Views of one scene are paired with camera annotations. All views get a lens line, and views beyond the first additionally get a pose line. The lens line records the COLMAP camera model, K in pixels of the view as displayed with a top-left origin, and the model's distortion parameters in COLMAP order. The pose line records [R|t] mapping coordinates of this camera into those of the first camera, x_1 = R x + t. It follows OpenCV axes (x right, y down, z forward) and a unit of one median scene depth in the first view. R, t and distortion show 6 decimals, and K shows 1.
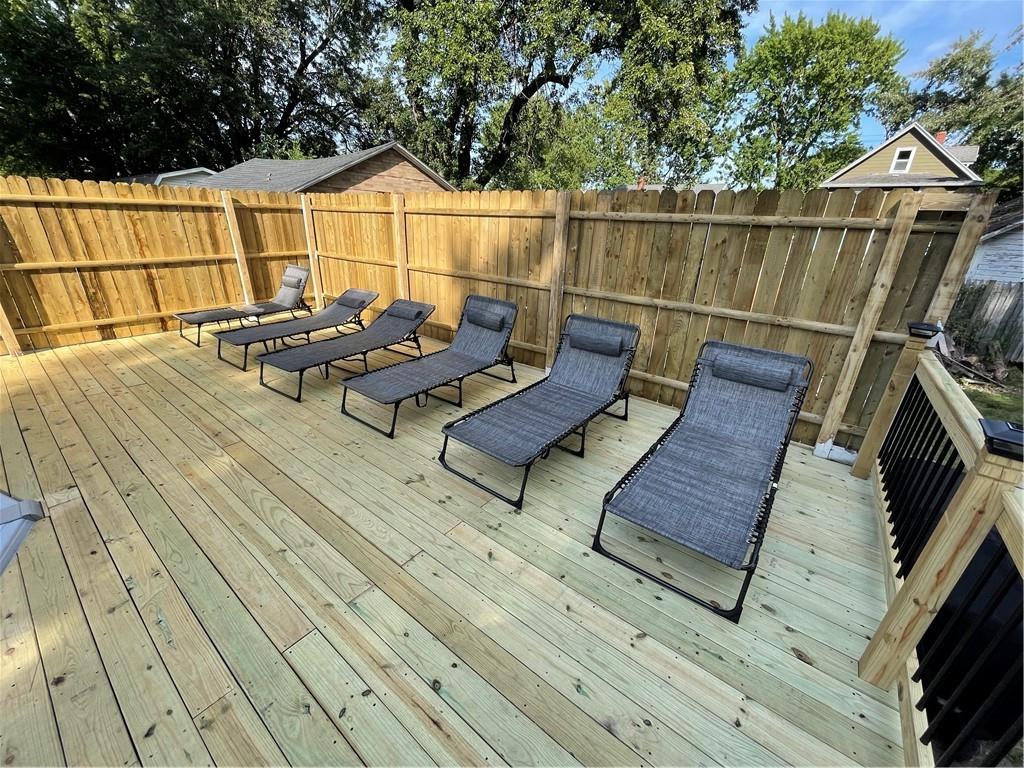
lens RADIAL K [[411.1, 0, 512.0], [0, 411.1, 384.0], [0, 0, 1]] dist [-0.005444, 0.000174]
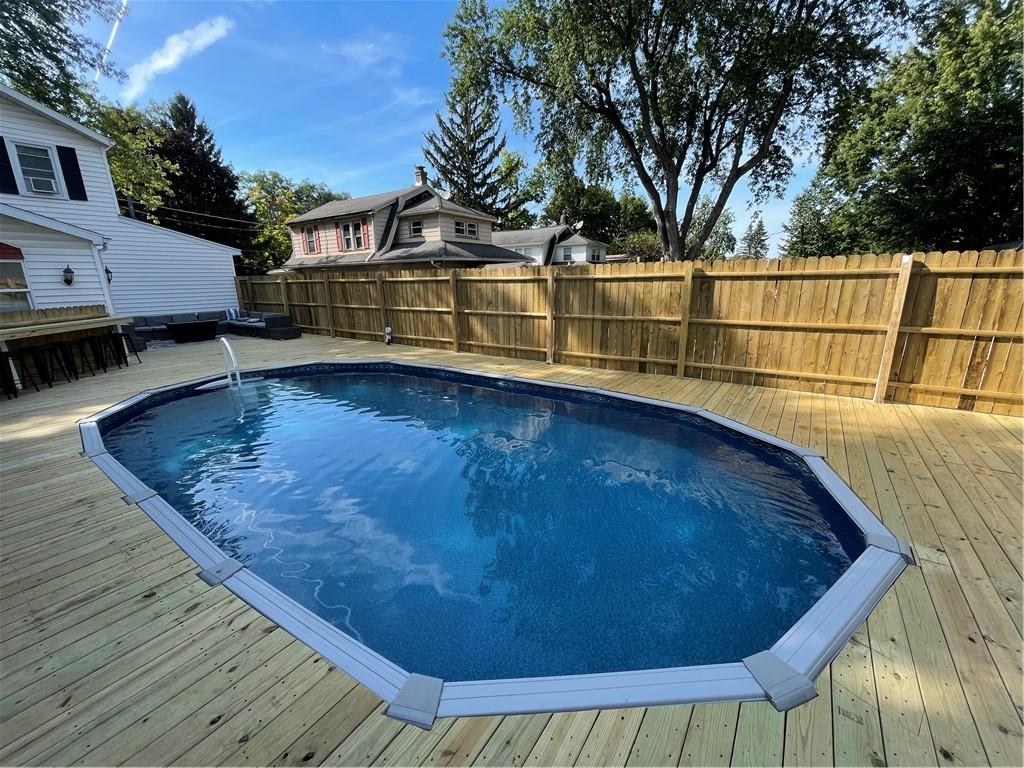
lens RADIAL K [[411.1, 0, 512.0], [0, 411.1, 384.0], [0, 0, 1]] dist [-0.005444, 0.000174]
pose [[0.059927, 0.217085, -0.974311, -0.141819], [-0.361124, 0.914668, 0.181584, 0.042132], [0.930590, 0.340965, 0.133208, -0.121135]]
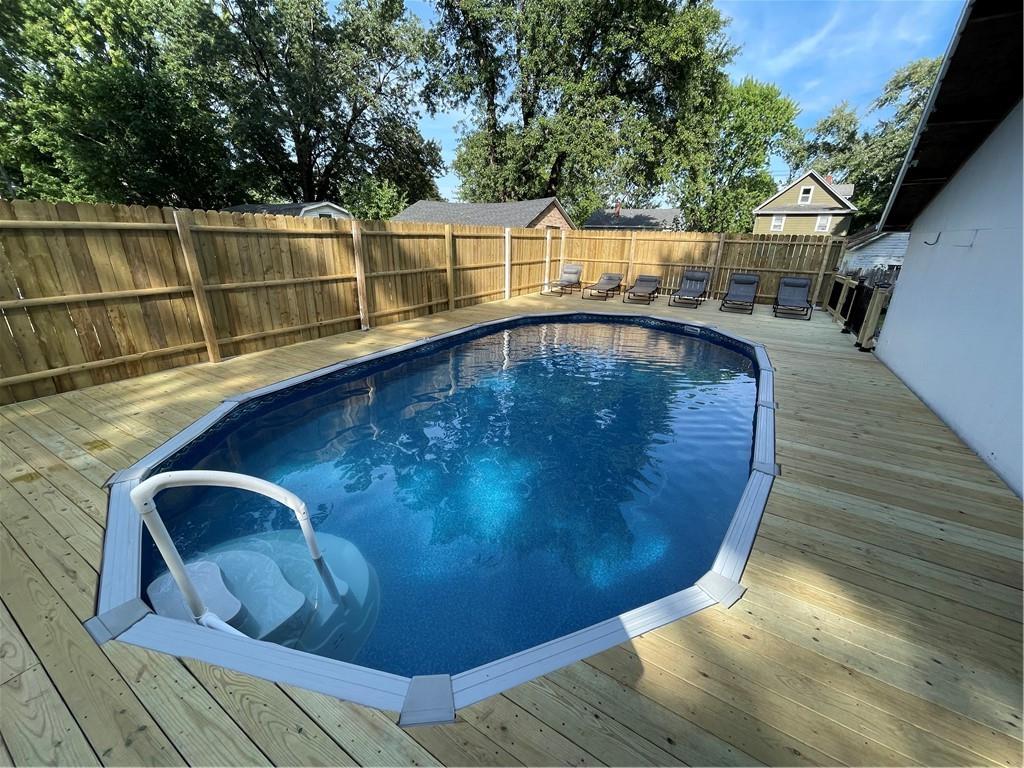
lens RADIAL K [[406.5, 0, 515.5], [0, 406.5, 385.1], [0, 0, 1]] dist [-0.000948, 0.000353]
pose [[0.989818, -0.054282, 0.131579, -1.339160], [0.058252, 0.997950, -0.026505, 0.455593], [-0.129870, 0.033900, 0.990951, -1.245014]]
